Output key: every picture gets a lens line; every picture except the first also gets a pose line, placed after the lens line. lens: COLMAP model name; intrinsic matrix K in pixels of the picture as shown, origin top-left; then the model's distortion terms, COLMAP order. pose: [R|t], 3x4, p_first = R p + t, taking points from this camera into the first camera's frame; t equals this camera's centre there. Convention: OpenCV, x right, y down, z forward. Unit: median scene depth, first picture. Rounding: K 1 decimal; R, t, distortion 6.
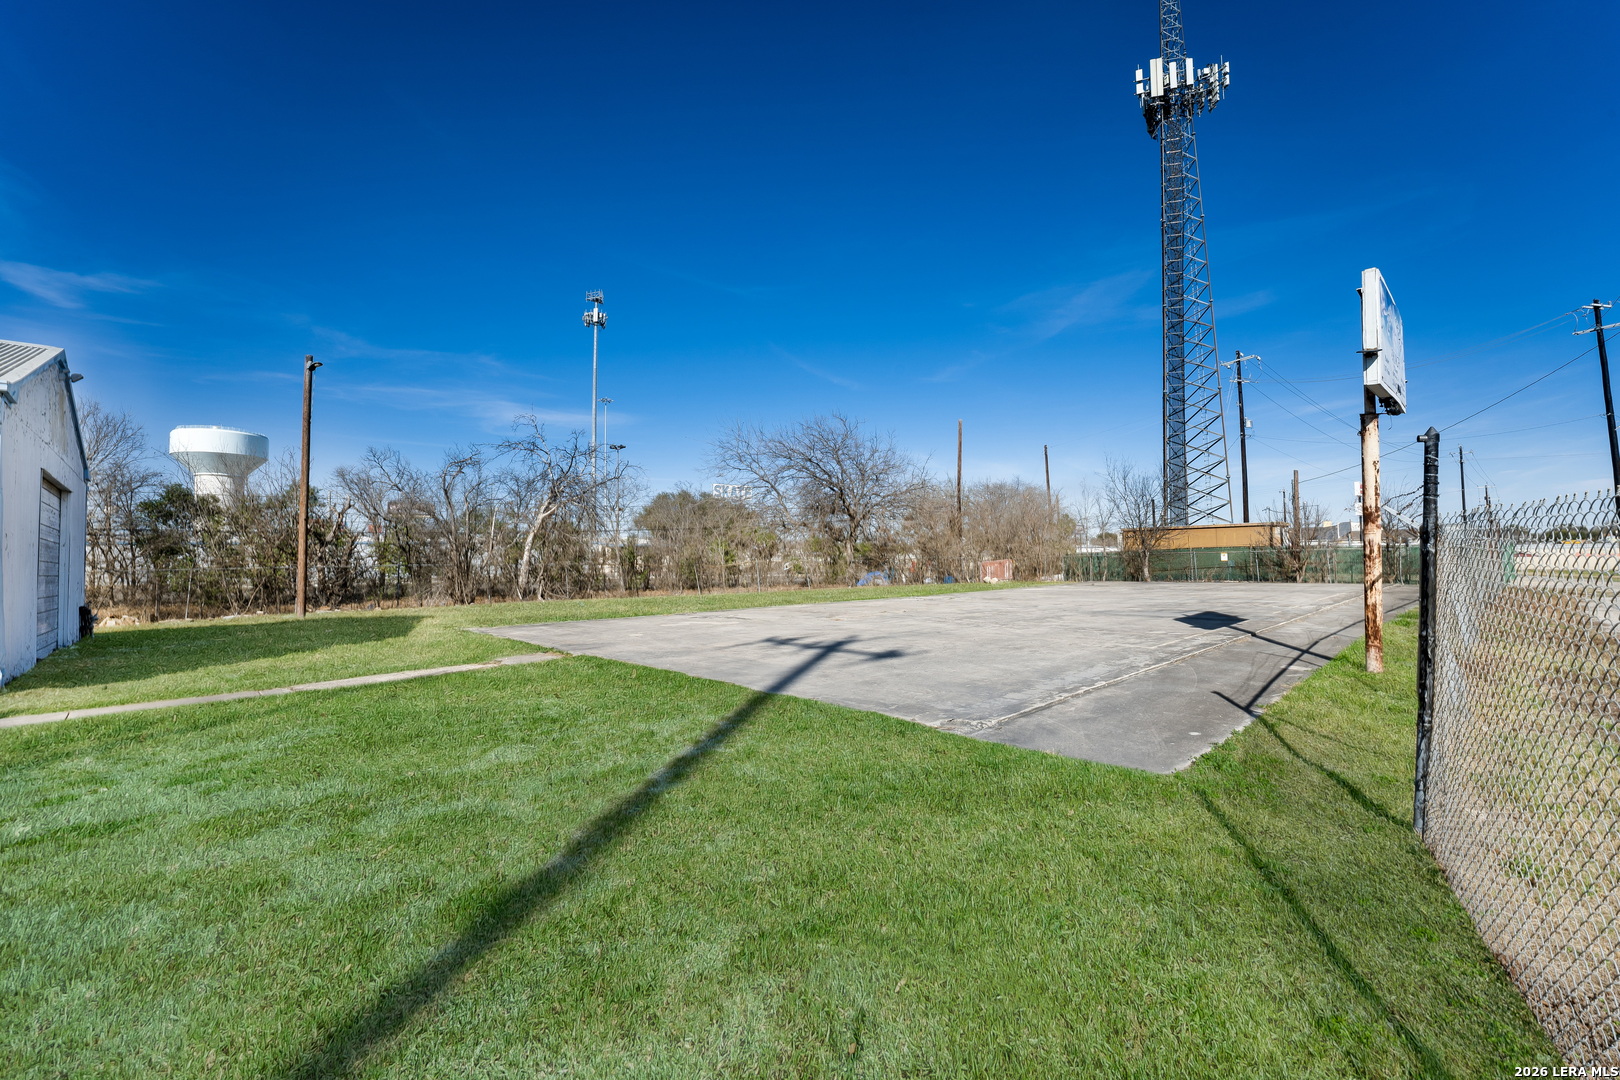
lens RADIAL K [[669.3, 0, 802.7], [0, 669.3, 536.0], [0, 0, 1]] dist [-0.018829, 0.001487]
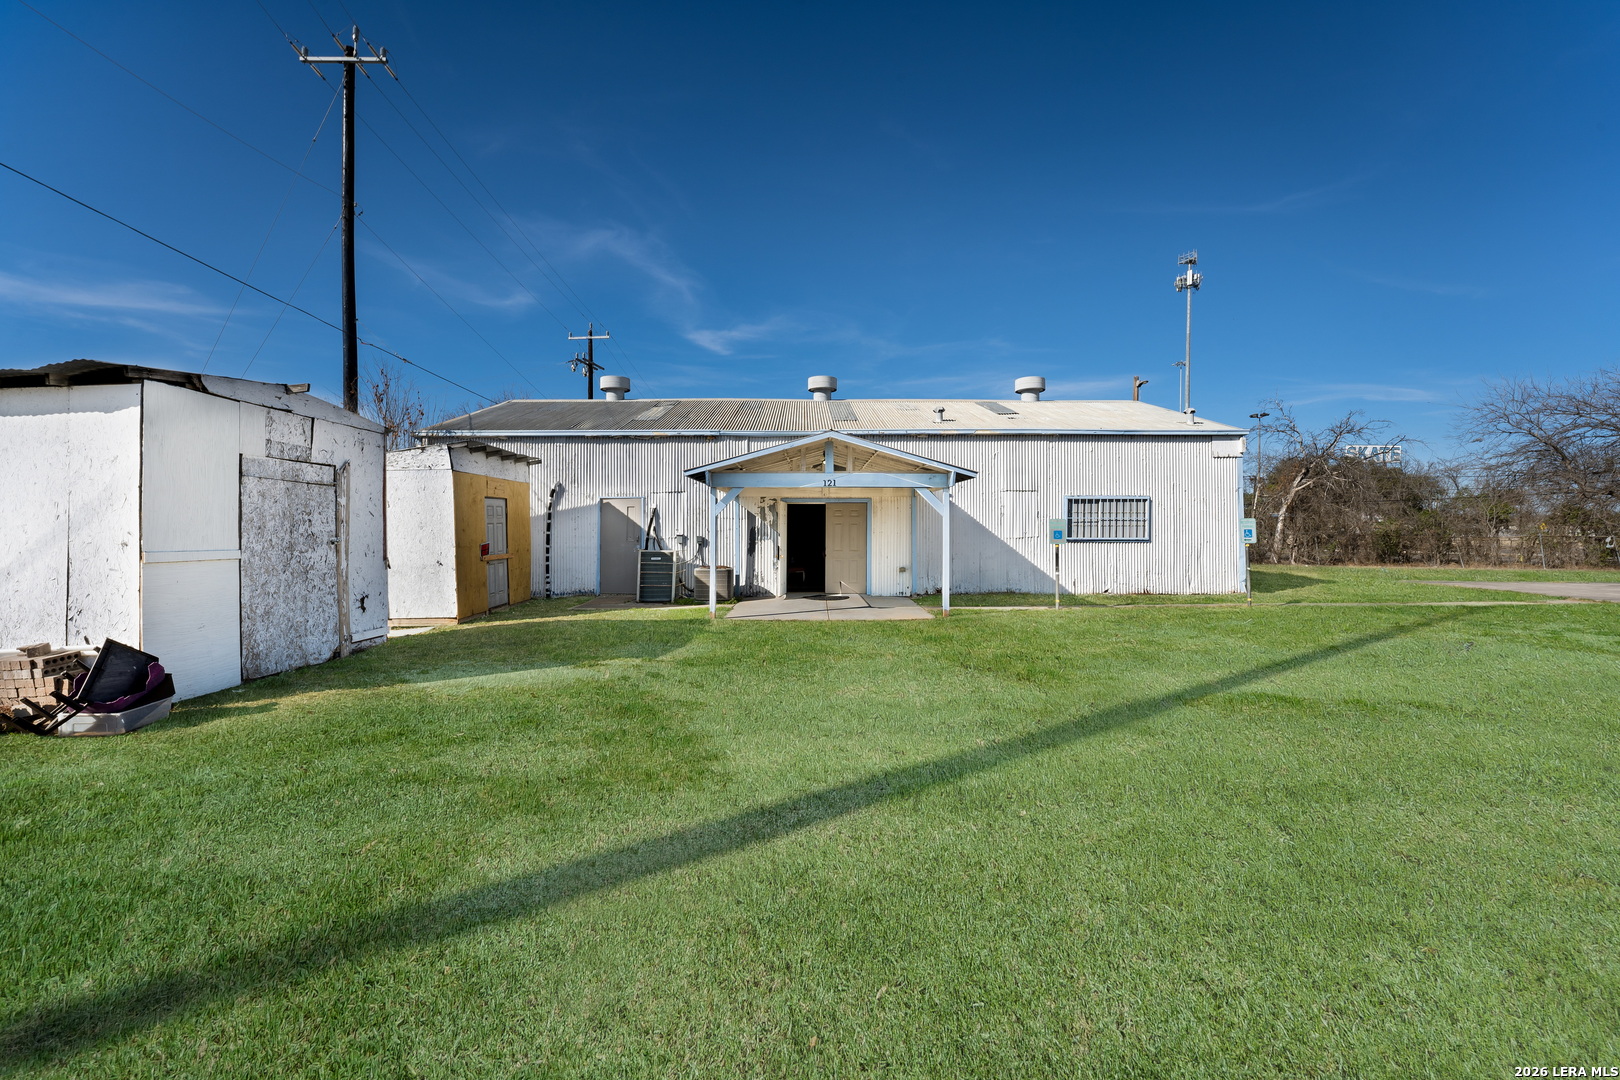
lens RADIAL K [[669.3, 0, 784.2], [0, 669.3, 543.2], [0, 0, 1]] dist [-0.018829, 0.001487]
pose [[0.736112, 0.031797, -0.676112, -0.167463], [0.006388, 0.998525, 0.053915, -0.004133], [0.676829, -0.044006, 0.734823, -0.257971]]
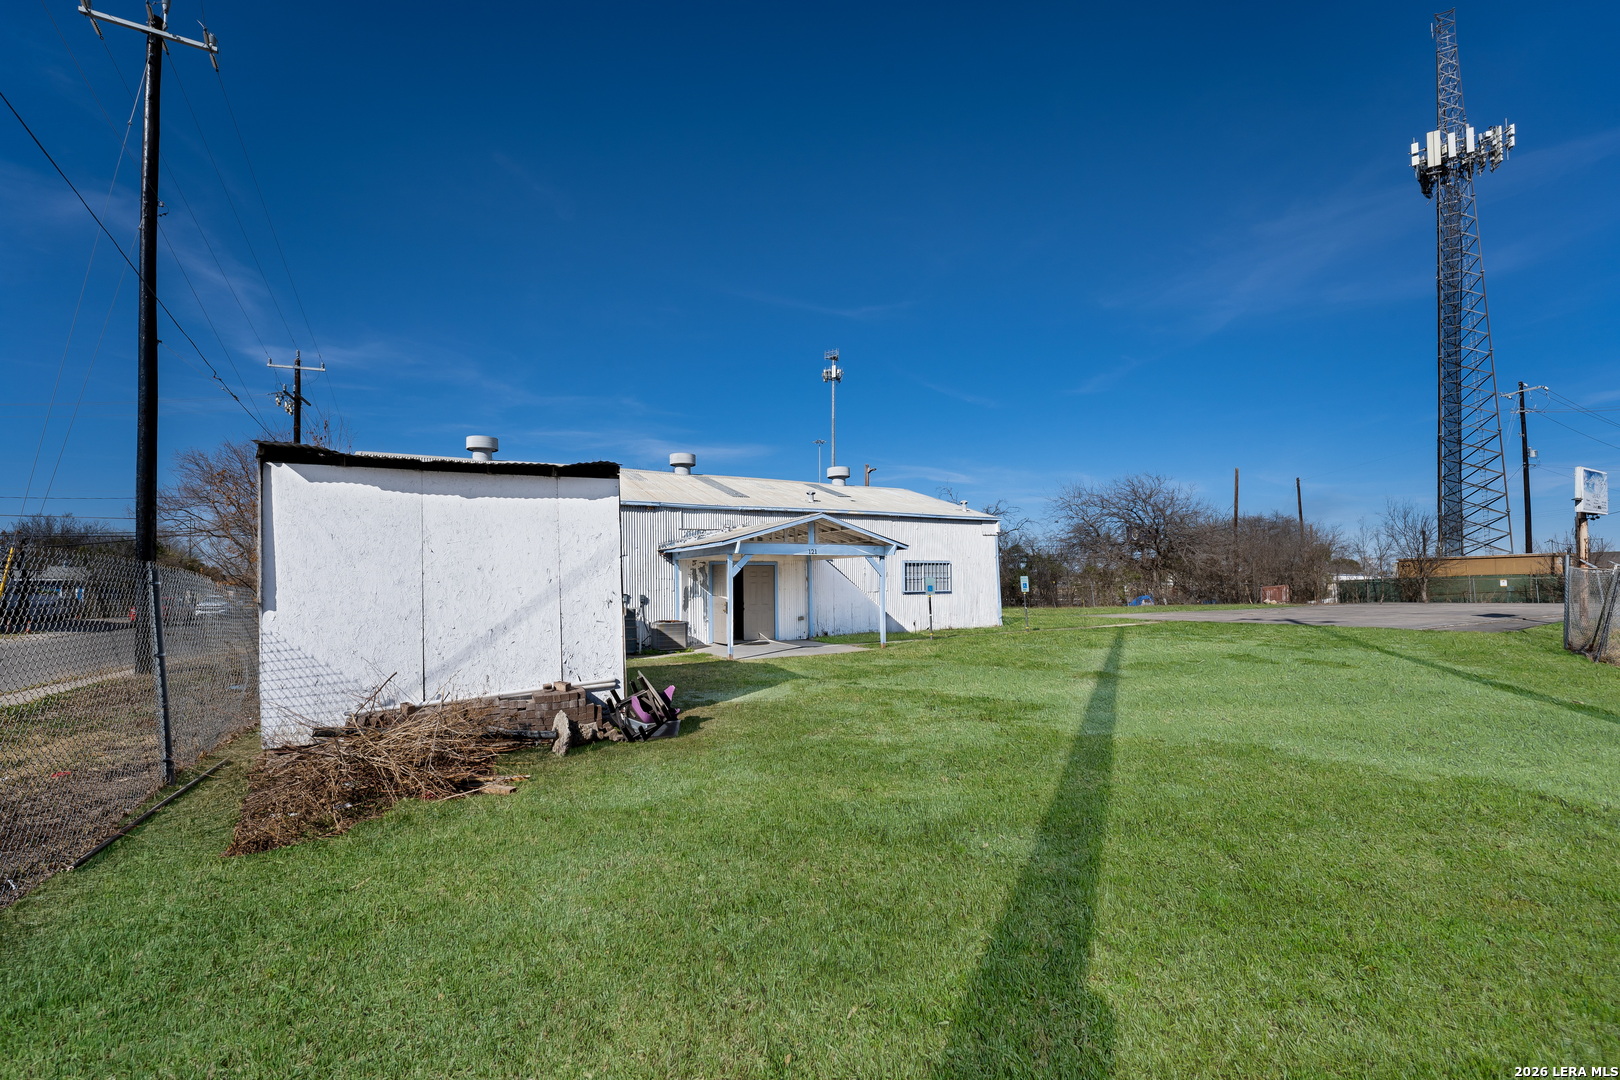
lens RADIAL K [[711.8, 0, 751.8], [0, 711.8, 577.6], [0, 0, 1]] dist [-0.025251, 0.004215]
pose [[0.967241, -0.001059, -0.253856, -0.272234], [0.005974, 0.999809, 0.018590, -0.007079], [0.253788, -0.019498, 0.967063, -0.421413]]
